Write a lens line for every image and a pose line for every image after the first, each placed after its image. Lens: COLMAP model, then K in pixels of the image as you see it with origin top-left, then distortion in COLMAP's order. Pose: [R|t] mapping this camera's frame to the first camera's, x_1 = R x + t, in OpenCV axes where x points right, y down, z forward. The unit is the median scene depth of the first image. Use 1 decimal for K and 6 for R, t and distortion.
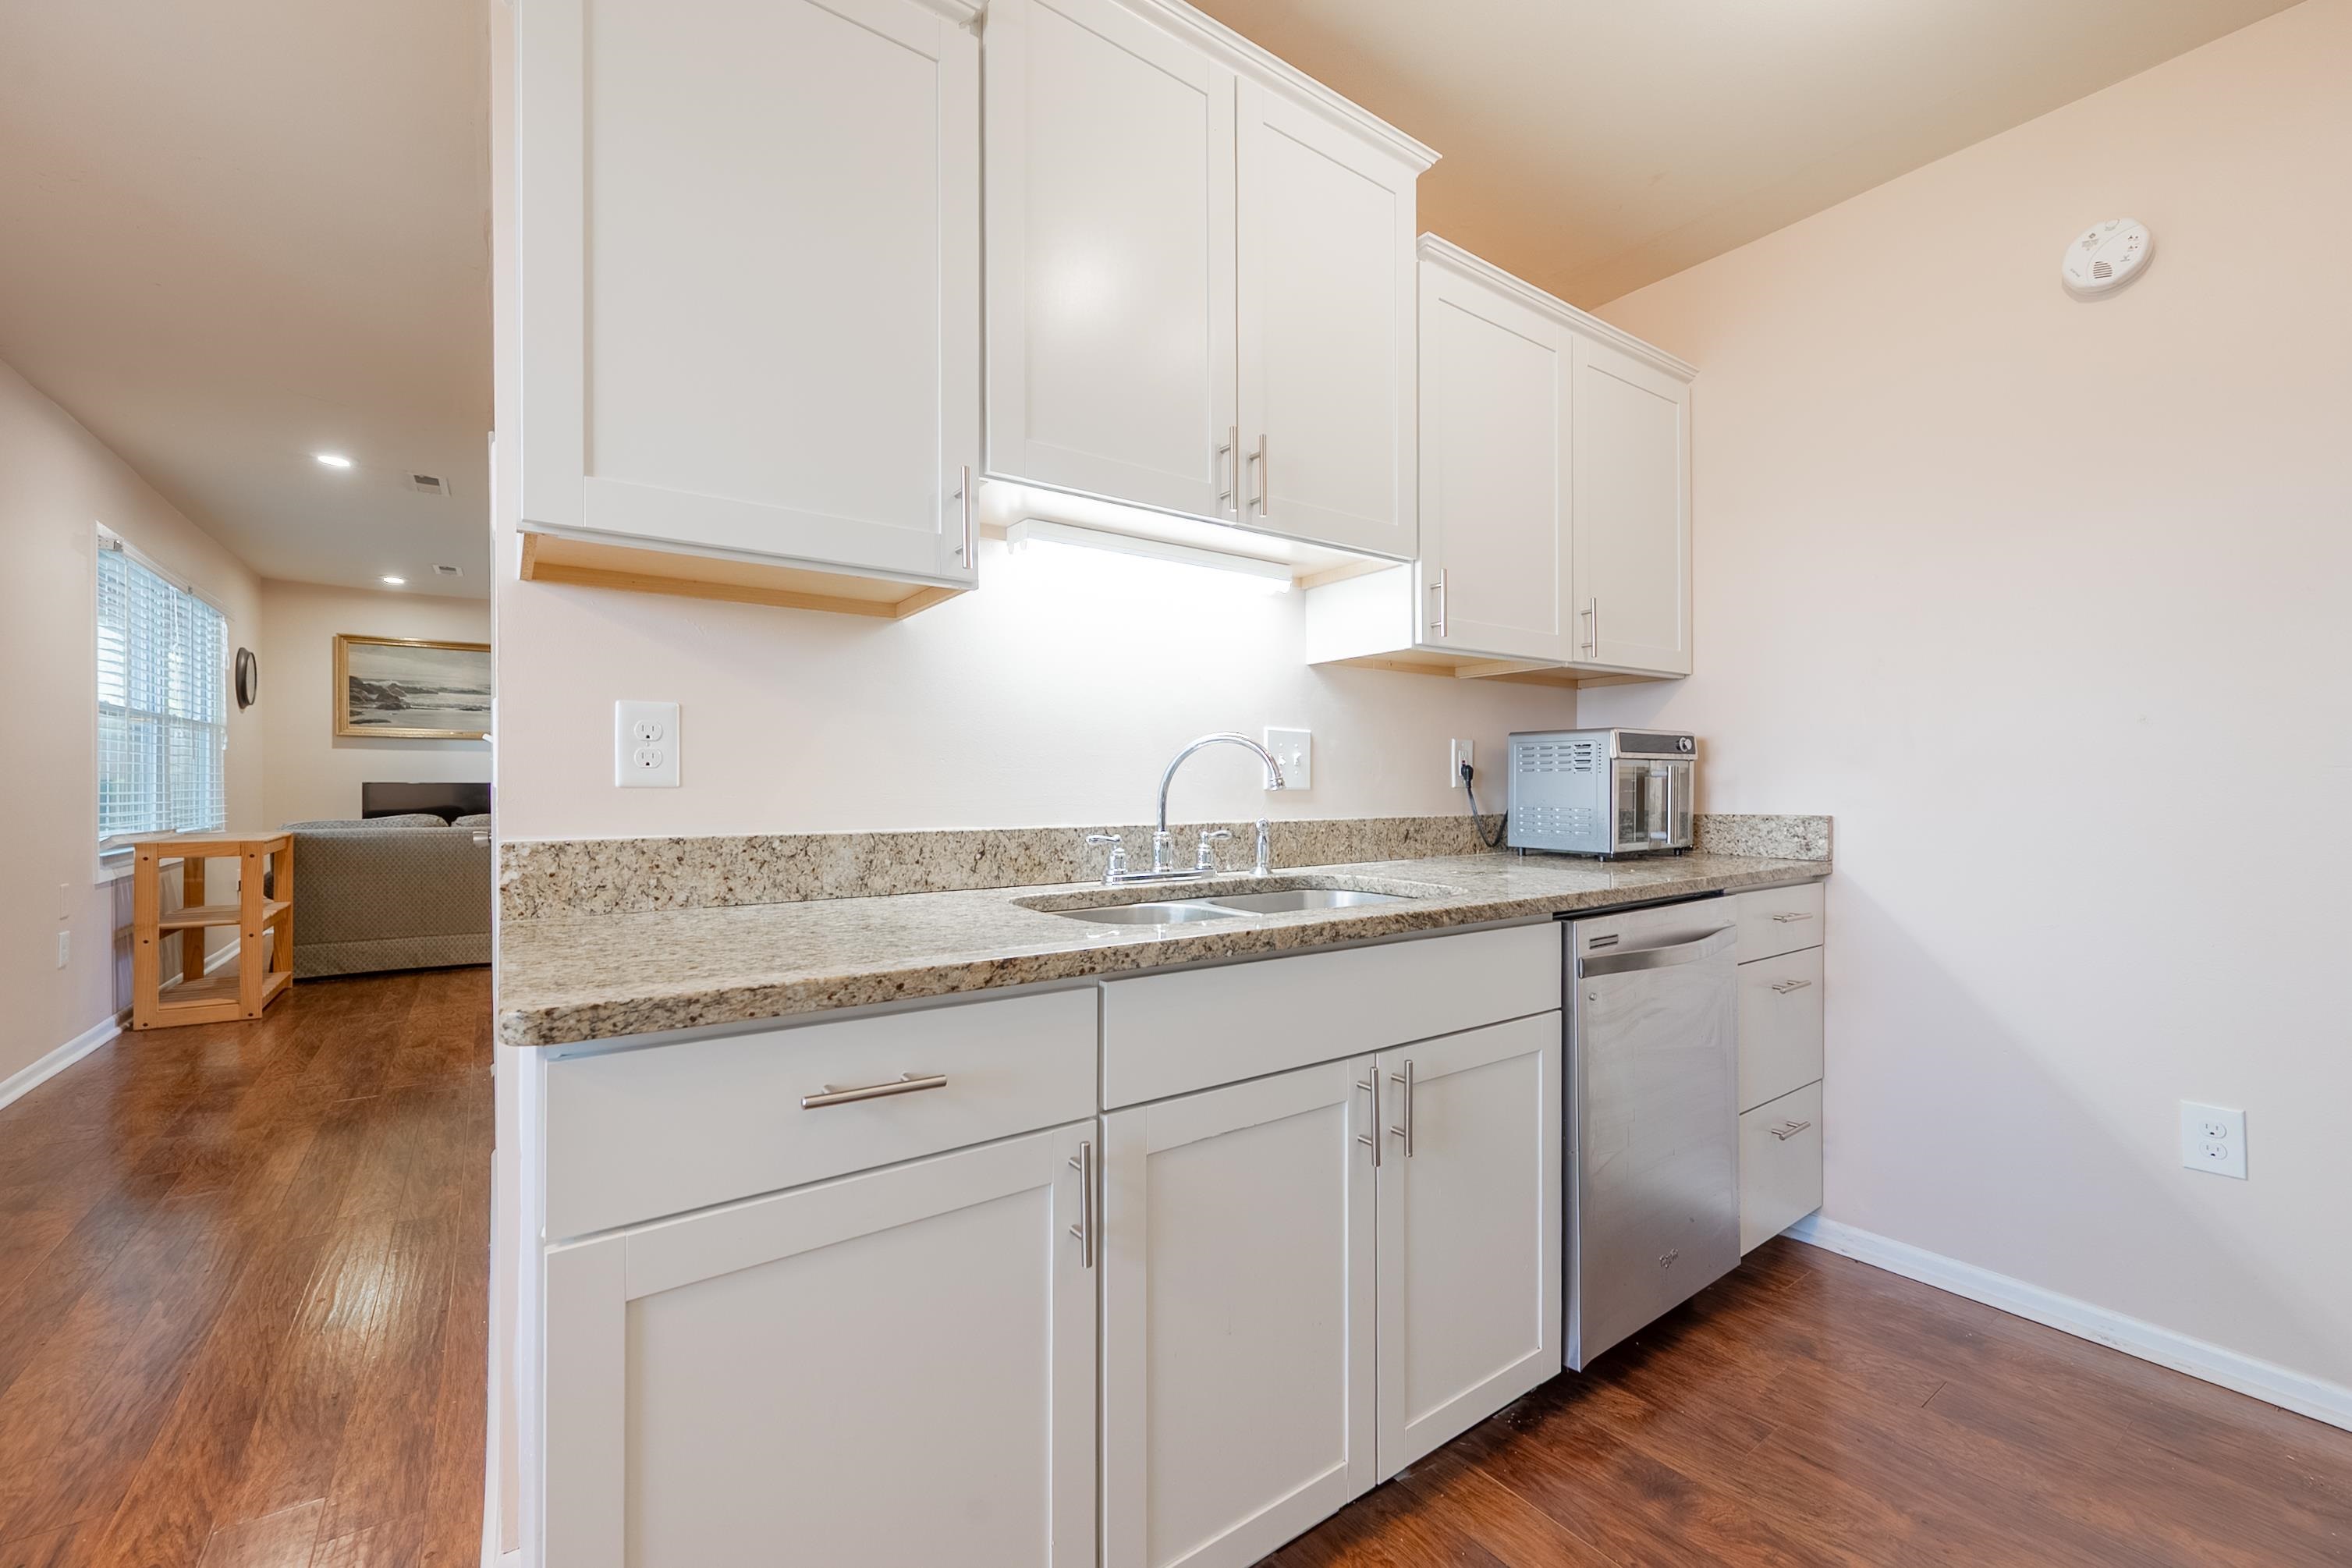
lens RADIAL K [[942.4, 0, 1184.9], [0, 942.4, 788.5], [0, 0, 1]] dist [0.001353, 0.000204]
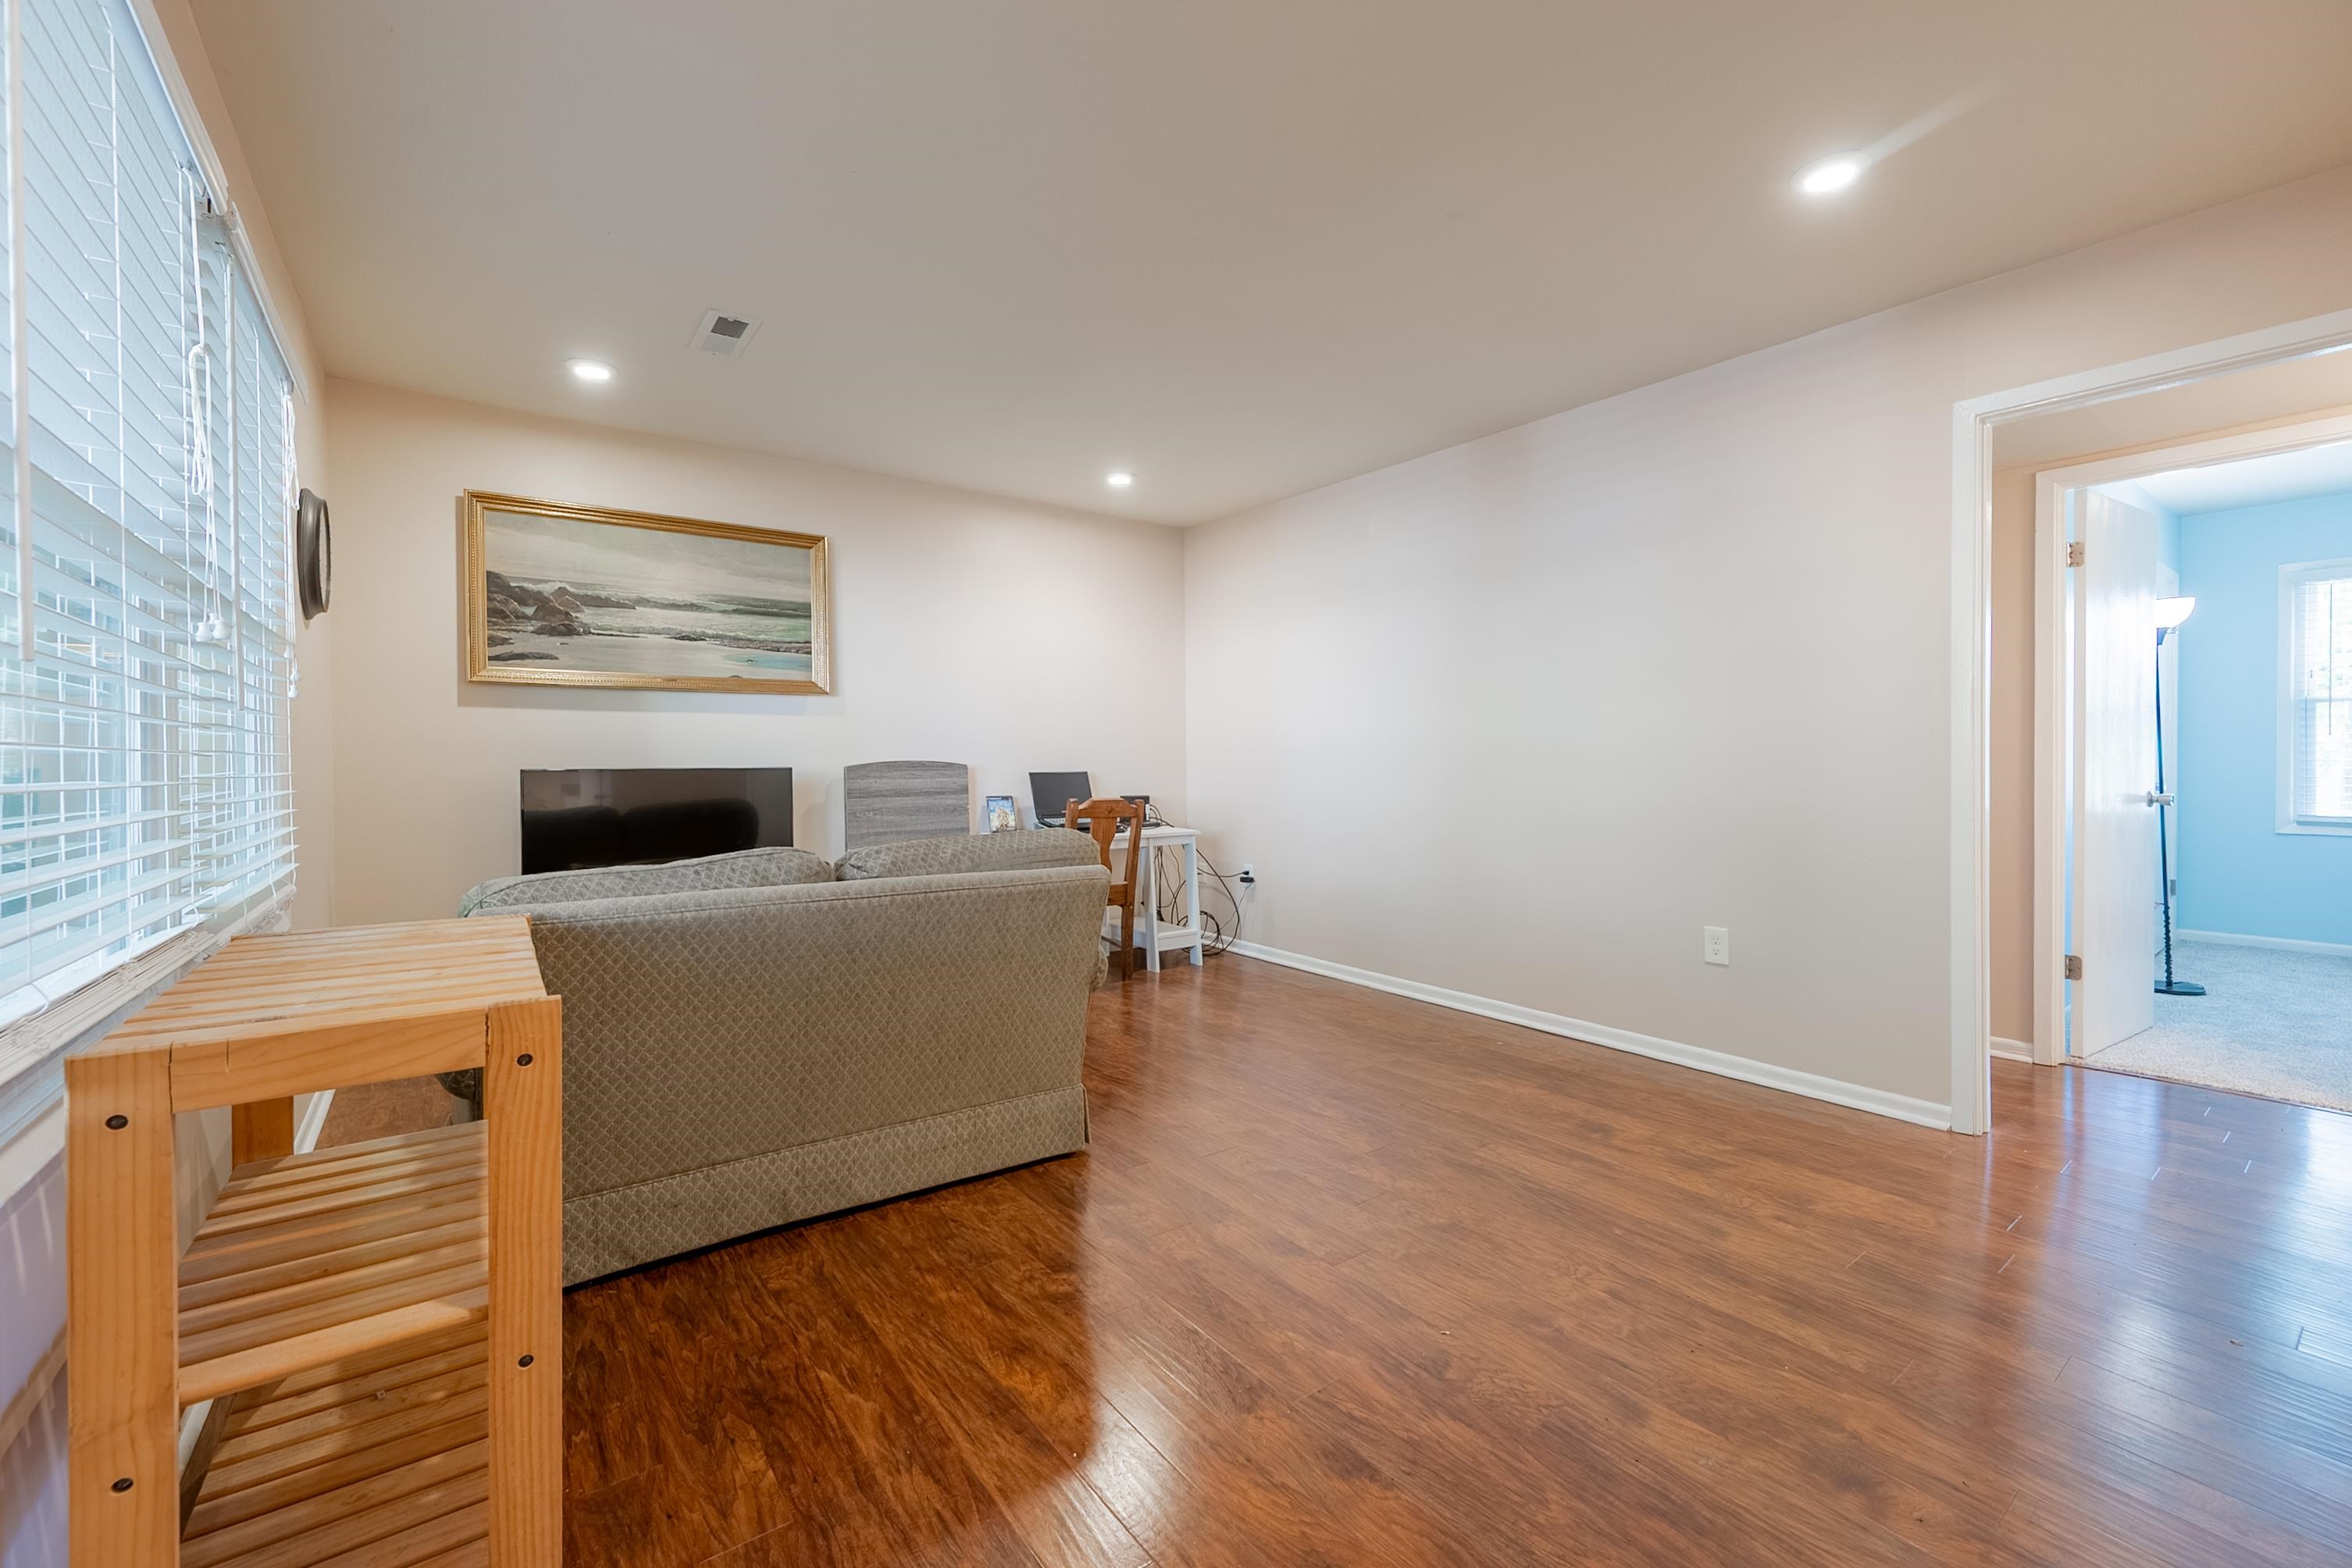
lens RADIAL K [[960.8, 0, 1170.5], [0, 960.8, 767.5], [0, 0, 1]] dist [0.022044, 0.000096]
pose [[0.999955, -0.008037, 0.005062, -1.801821], [0.008016, 0.999959, 0.004176, -0.026153], [-0.005095, -0.004135, 0.999978, 1.607536]]
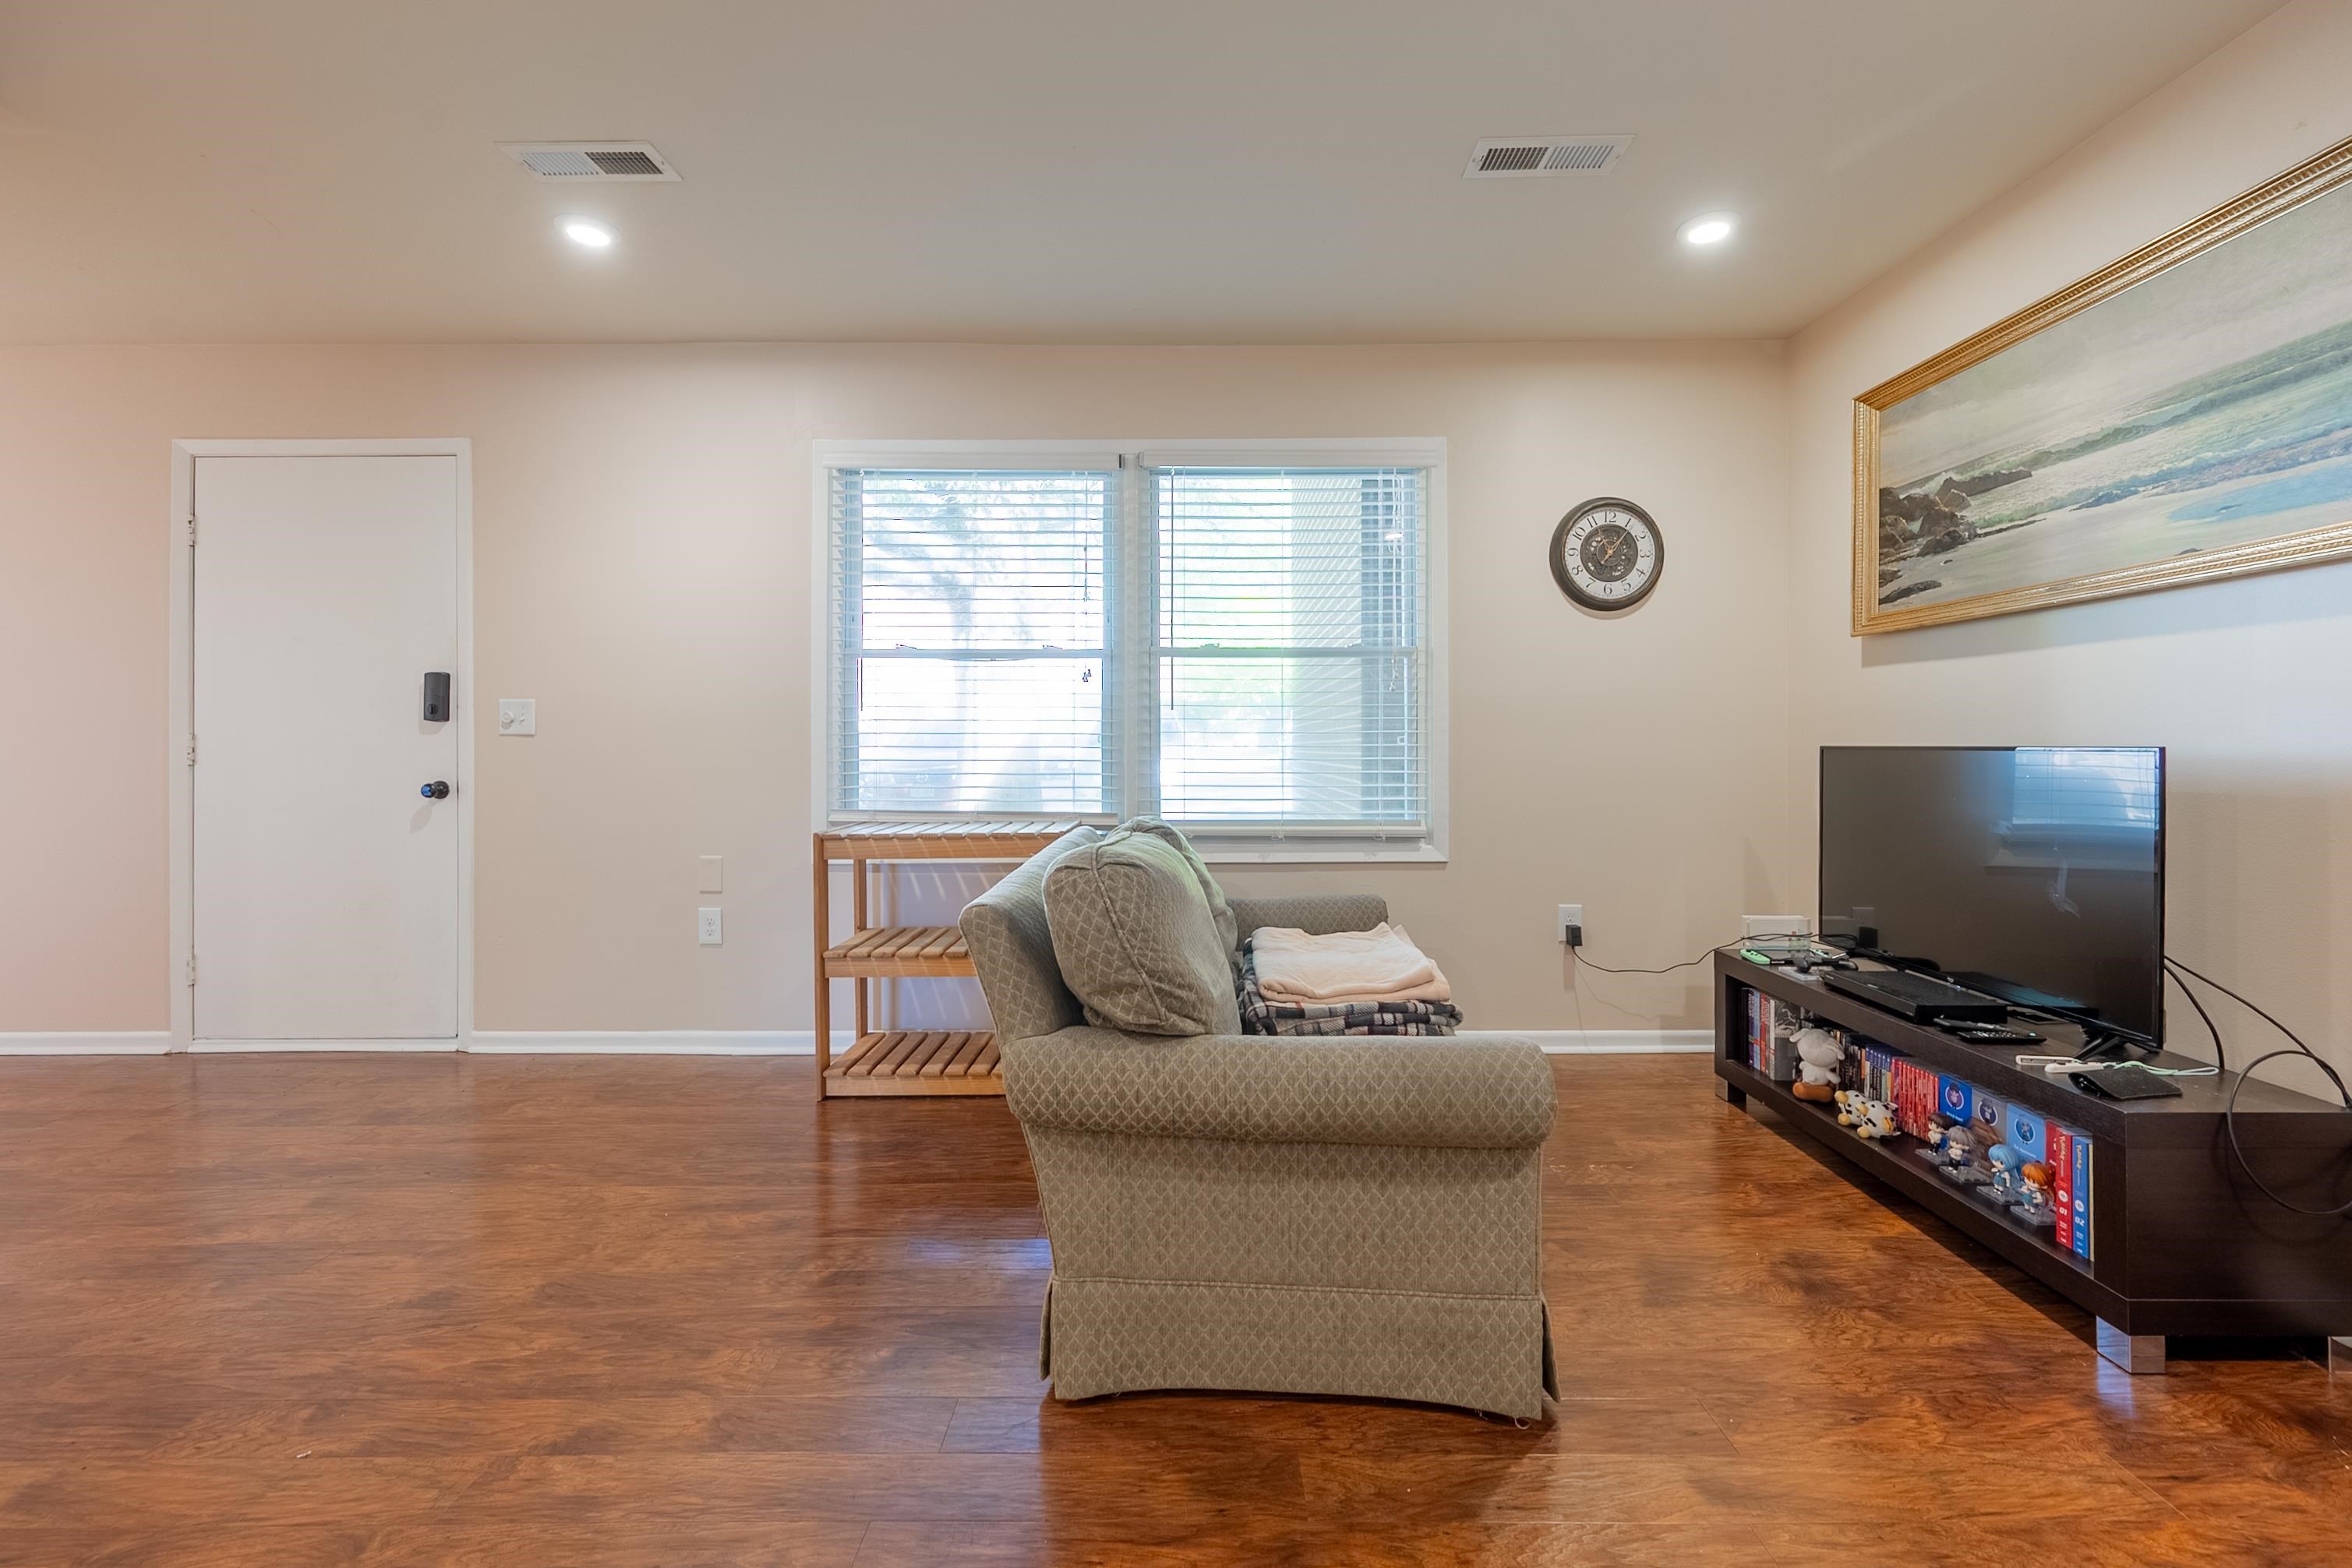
lens RADIAL K [[953.3, 0, 1197.7], [0, 953.3, 743.5], [0, 0, 1]] dist [0.001077, 0.000159]
pose [[-0.591364, -0.001791, -0.806403, -1.330970], [-0.004056, 0.999991, 0.000754, -0.024588], [0.806395, 0.003716, -0.591366, 3.607532]]
